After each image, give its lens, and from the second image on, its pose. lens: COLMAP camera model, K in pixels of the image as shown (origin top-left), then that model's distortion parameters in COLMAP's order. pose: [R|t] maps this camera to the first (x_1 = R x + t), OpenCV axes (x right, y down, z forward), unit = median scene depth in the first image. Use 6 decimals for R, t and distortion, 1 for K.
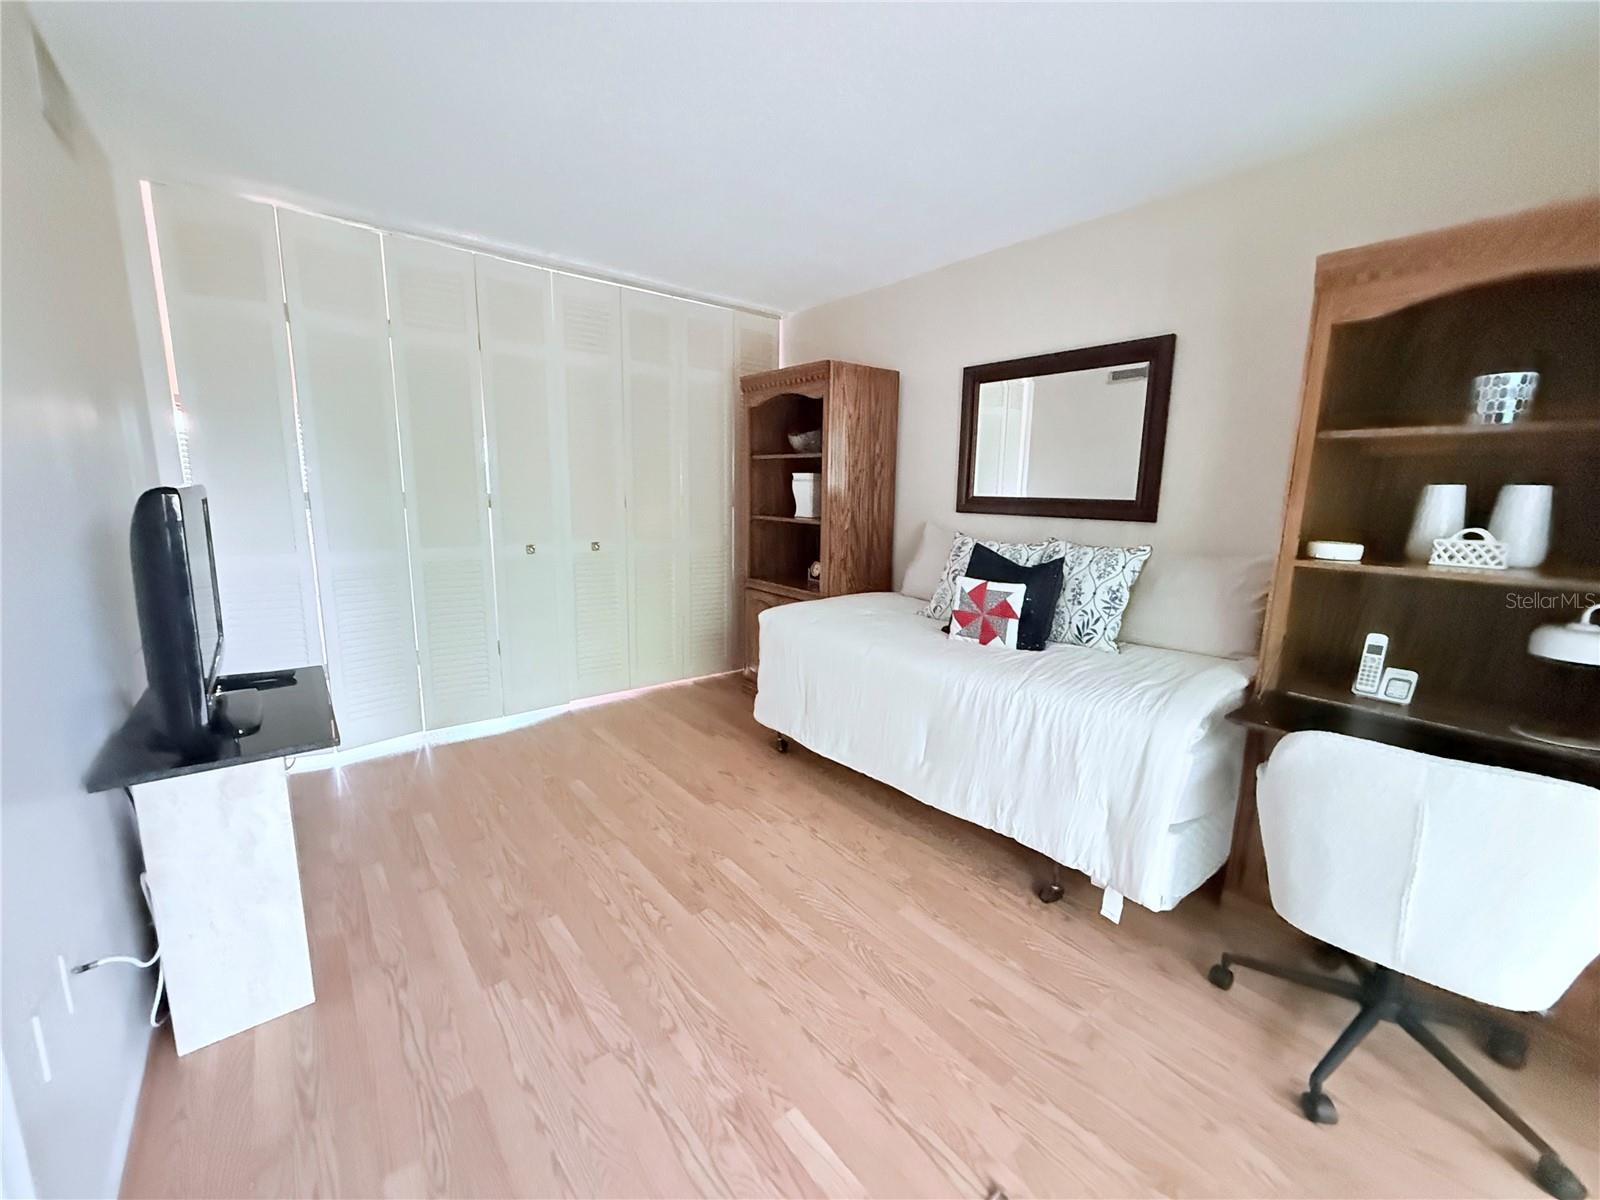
lens RADIAL K [[635.9, 0, 800.0], [0, 635.9, 600.0], [0, 0, 1]] dist [0.001214, -0.000194]
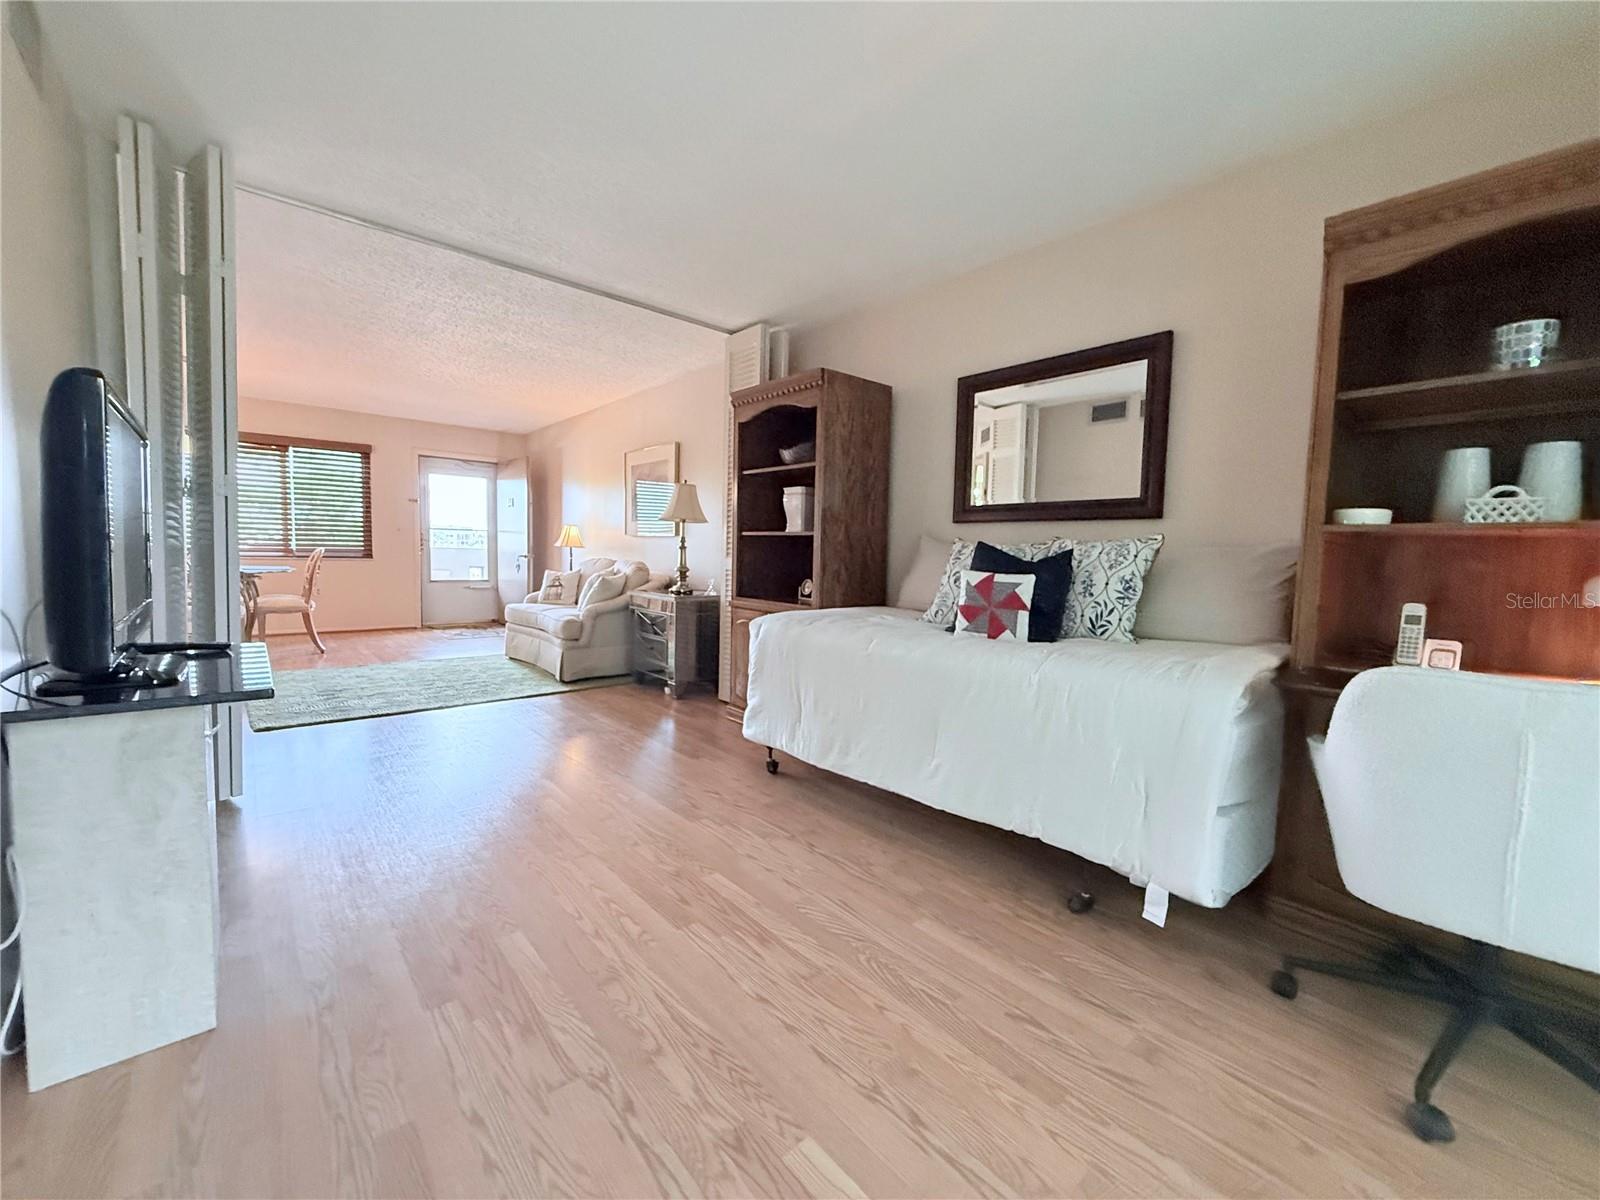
lens RADIAL K [[638.9, 0, 801.4], [0, 638.9, 598.2], [0, 0, 1]] dist [-0.000223, 0.000181]
pose [[0.999362, 0.005227, 0.035319, -0.037786], [-0.001558, 0.994668, -0.103115, 0.148809], [-0.035669, 0.102995, 0.994042, 0.089176]]
